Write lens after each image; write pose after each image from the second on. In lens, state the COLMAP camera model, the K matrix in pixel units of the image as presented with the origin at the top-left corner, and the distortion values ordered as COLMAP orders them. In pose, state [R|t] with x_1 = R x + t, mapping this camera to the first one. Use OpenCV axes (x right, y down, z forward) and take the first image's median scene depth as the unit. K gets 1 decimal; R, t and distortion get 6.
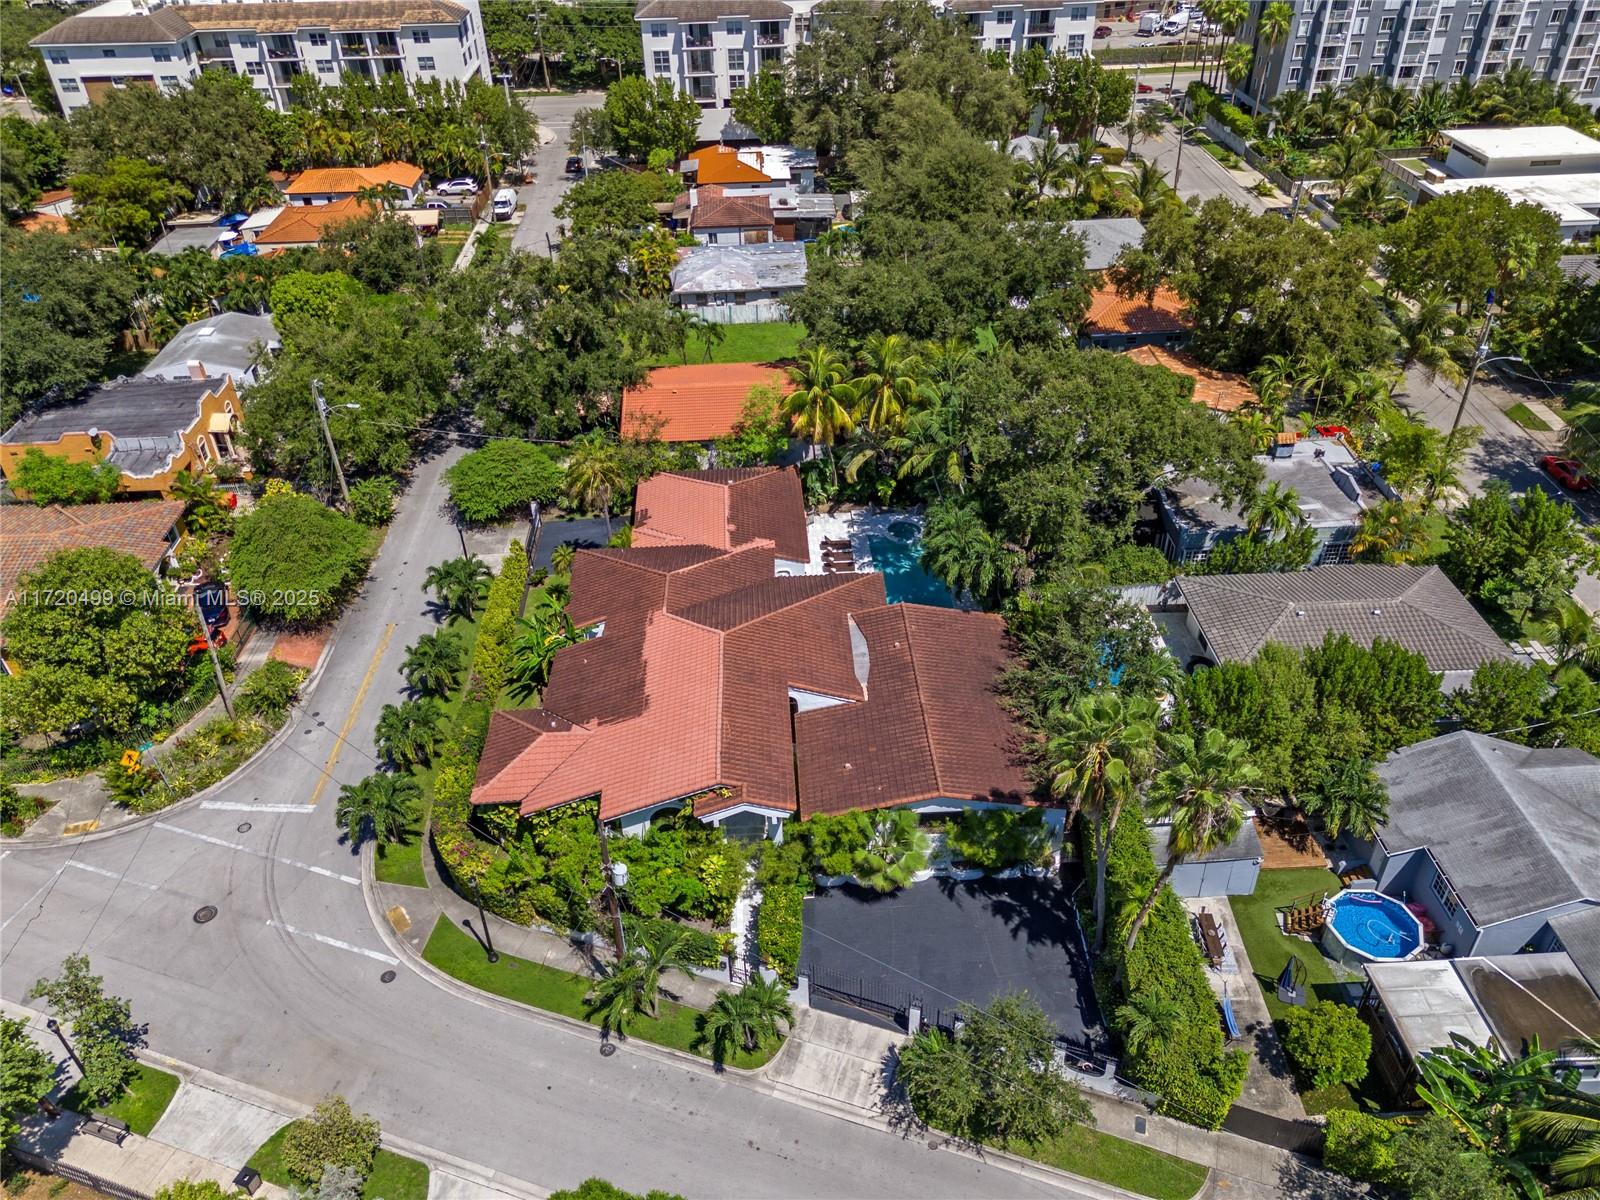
lens RADIAL K [[1198.1, 0, 797.6], [0, 1198.1, 582.1], [0, 0, 1]] dist [0.083436, -0.073035]
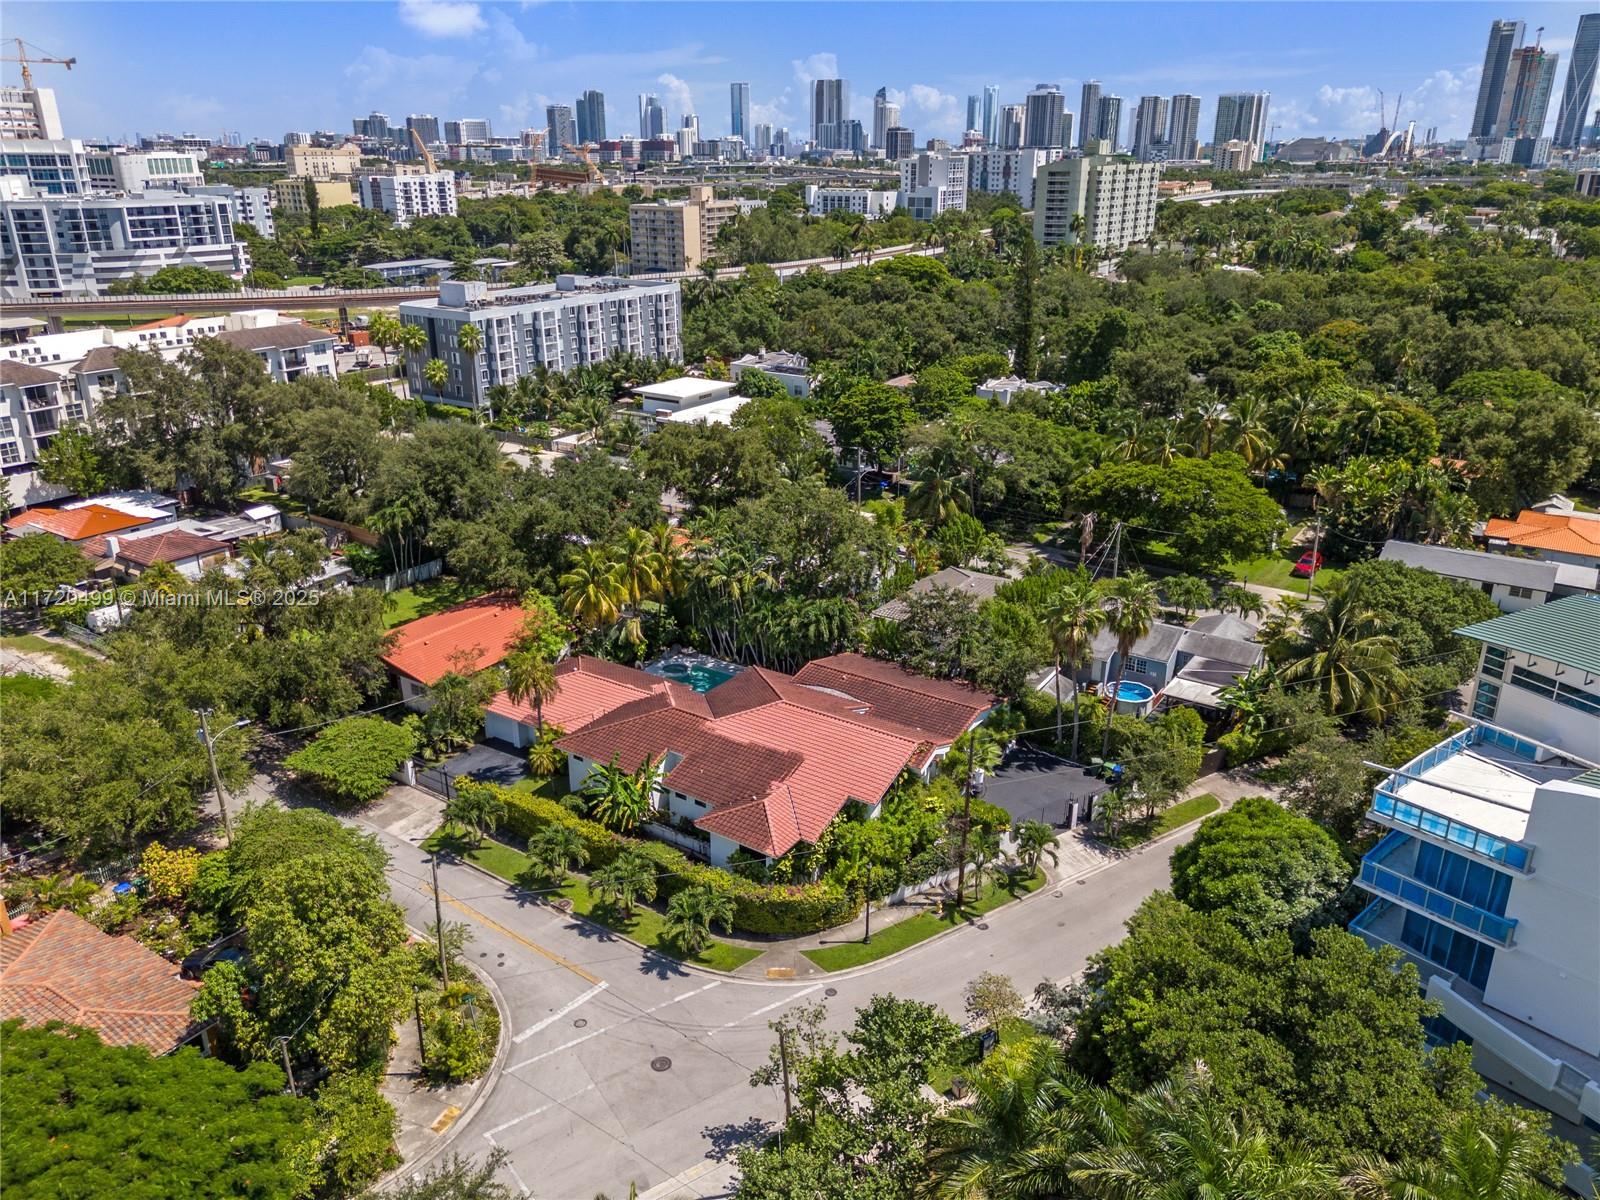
lens RADIAL K [[1177.8, 0, 800.0], [0, 1177.8, 600.0], [0, 0, 1]] dist [0.076820, -0.074119]
pose [[0.603553, -0.266451, 0.751483, -0.457692], [0.445344, 0.894441, -0.040539, 0.000853], [-0.661356, 0.359136, 0.658505, 0.031975]]
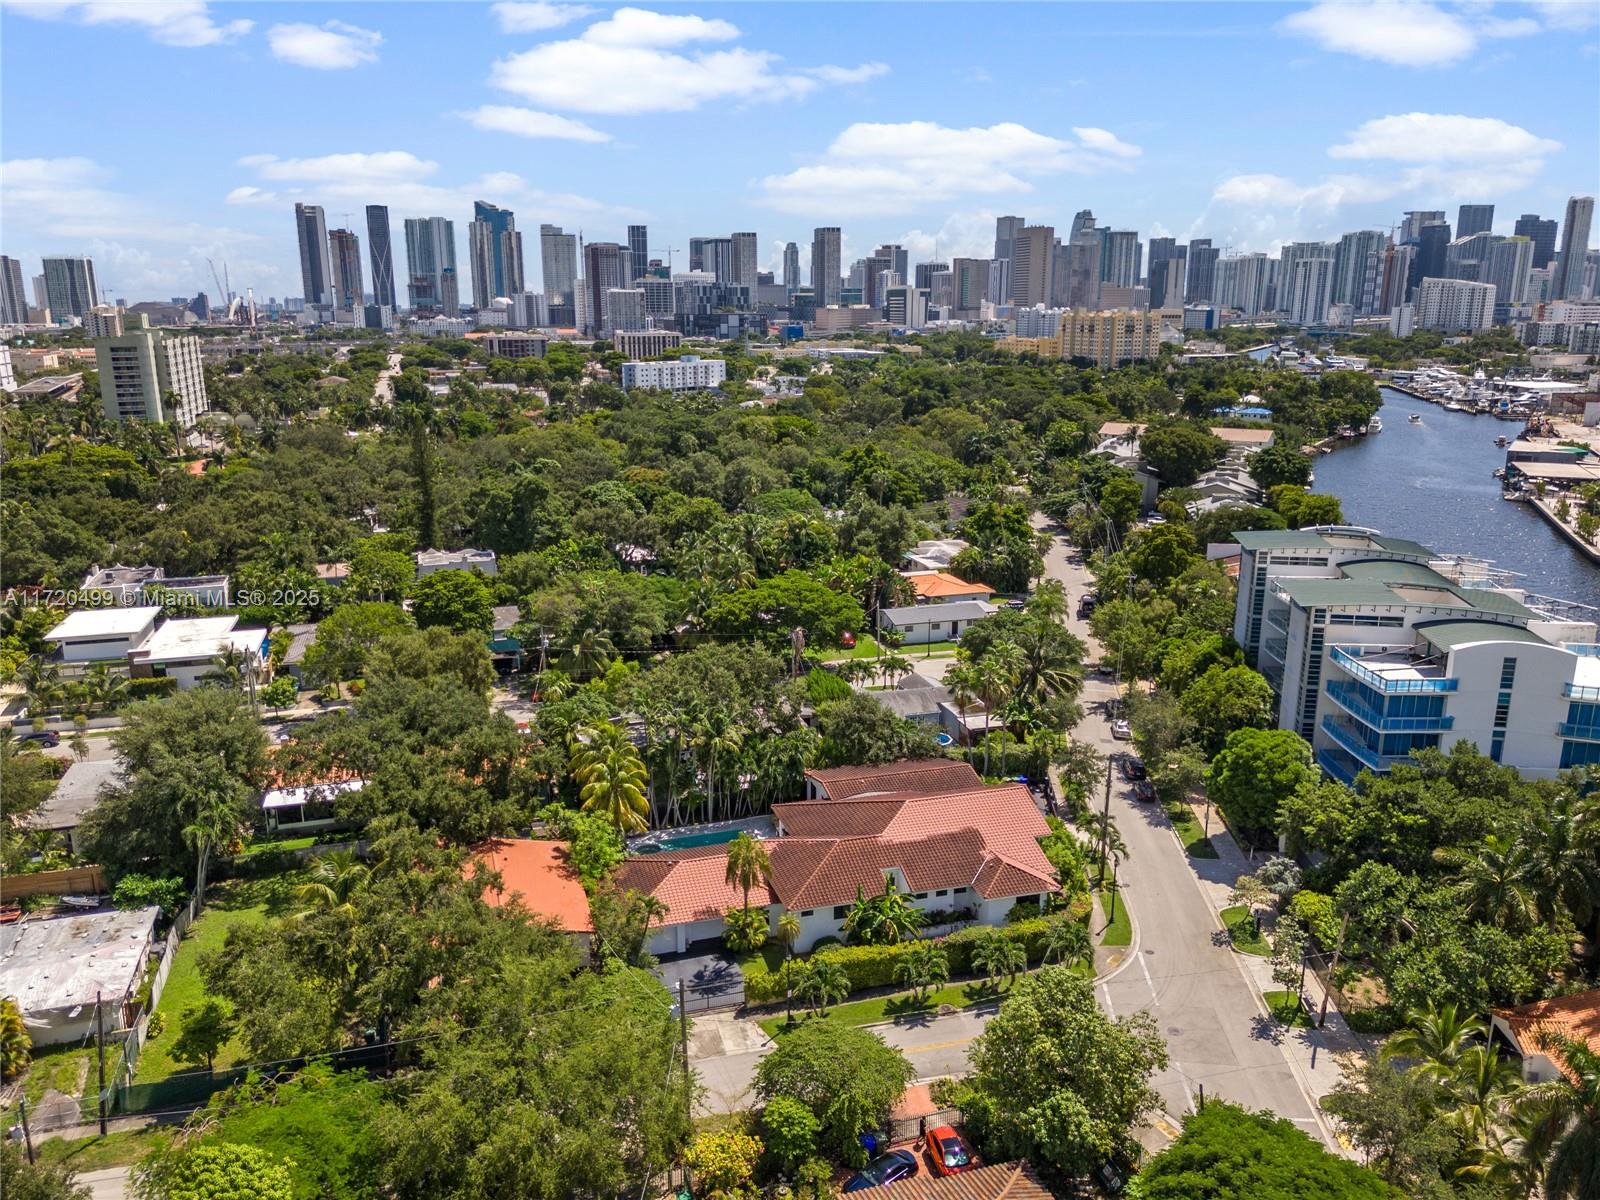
lens RADIAL K [[1177.8, 0, 800.0], [0, 1177.8, 600.0], [0, 0, 1]] dist [0.076820, -0.074119]
pose [[-0.245203, -0.214966, 0.945339, -0.677923], [0.558796, 0.765492, 0.319011, -0.350666], [-0.792226, 0.606474, -0.067579, 0.479982]]
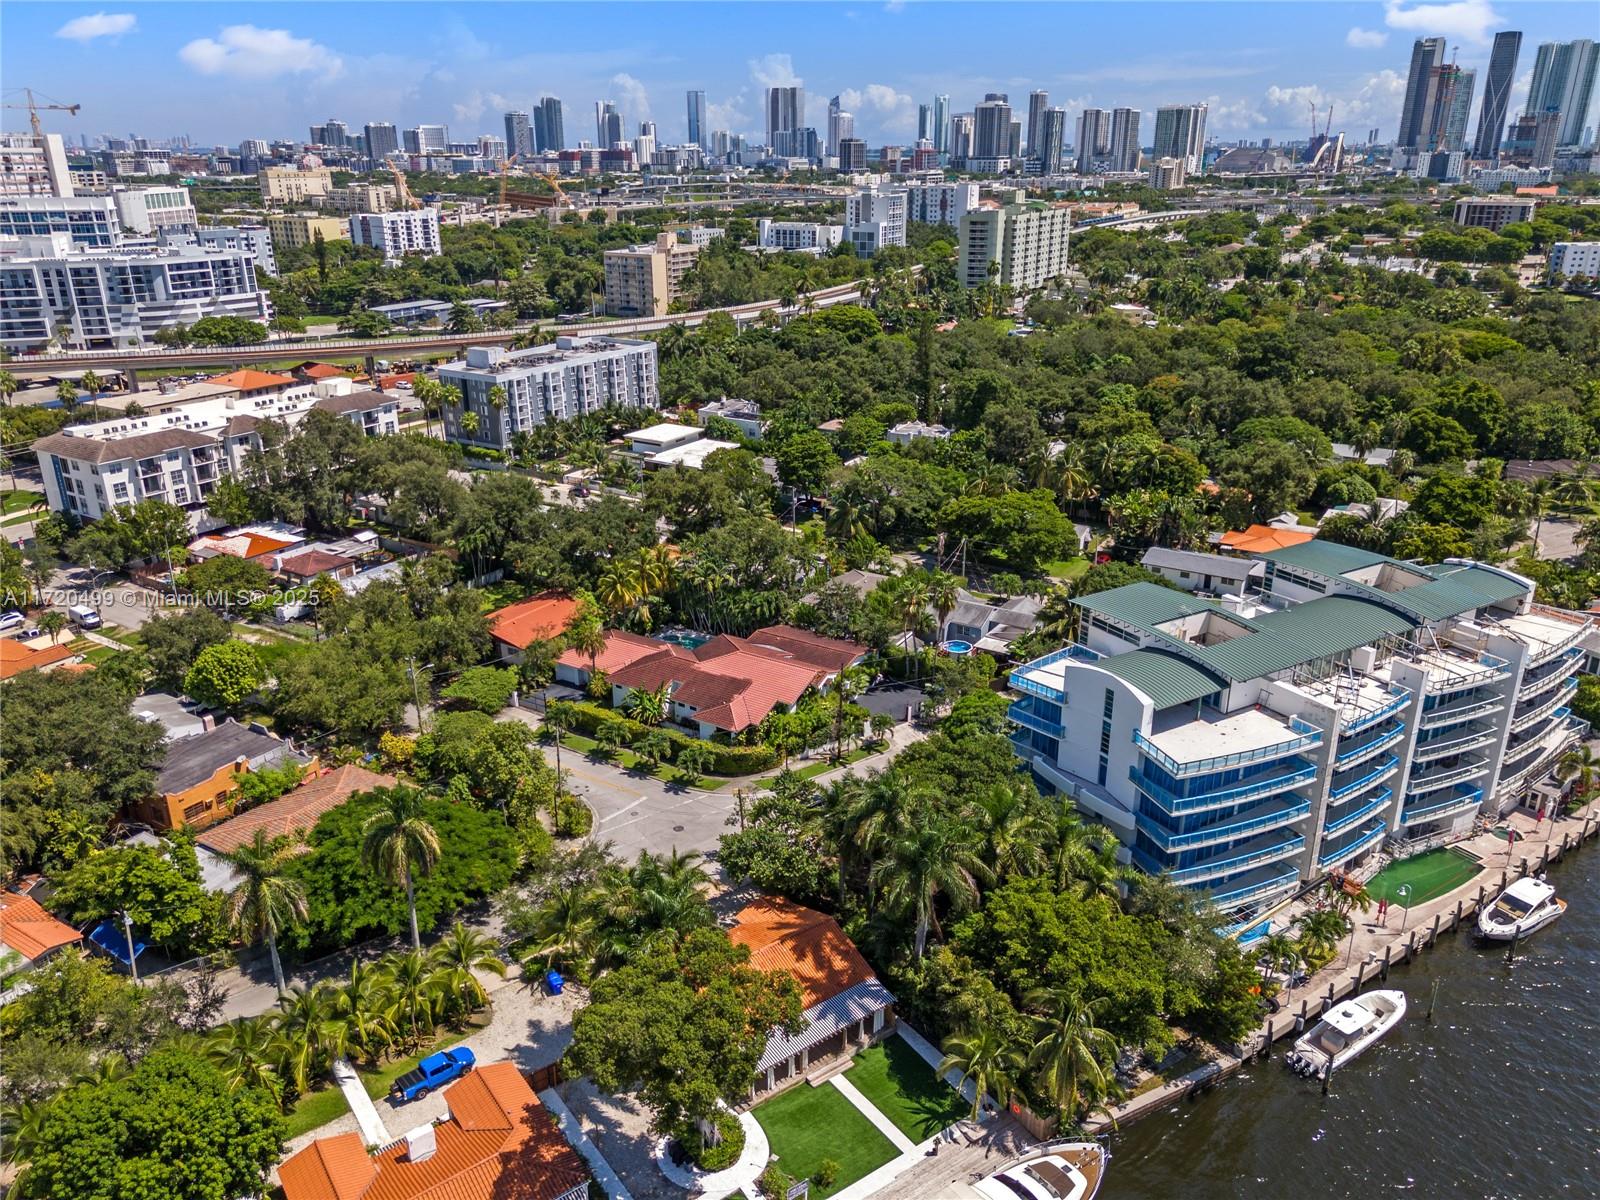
lens RADIAL K [[1177.8, 0, 800.0], [0, 1177.8, 600.0], [0, 0, 1]] dist [0.076820, -0.074119]
pose [[0.576114, -0.275251, 0.769629, -0.766455], [0.459026, 0.888042, -0.026009, 0.029726], [-0.676304, 0.368264, 0.637961, -0.248748]]
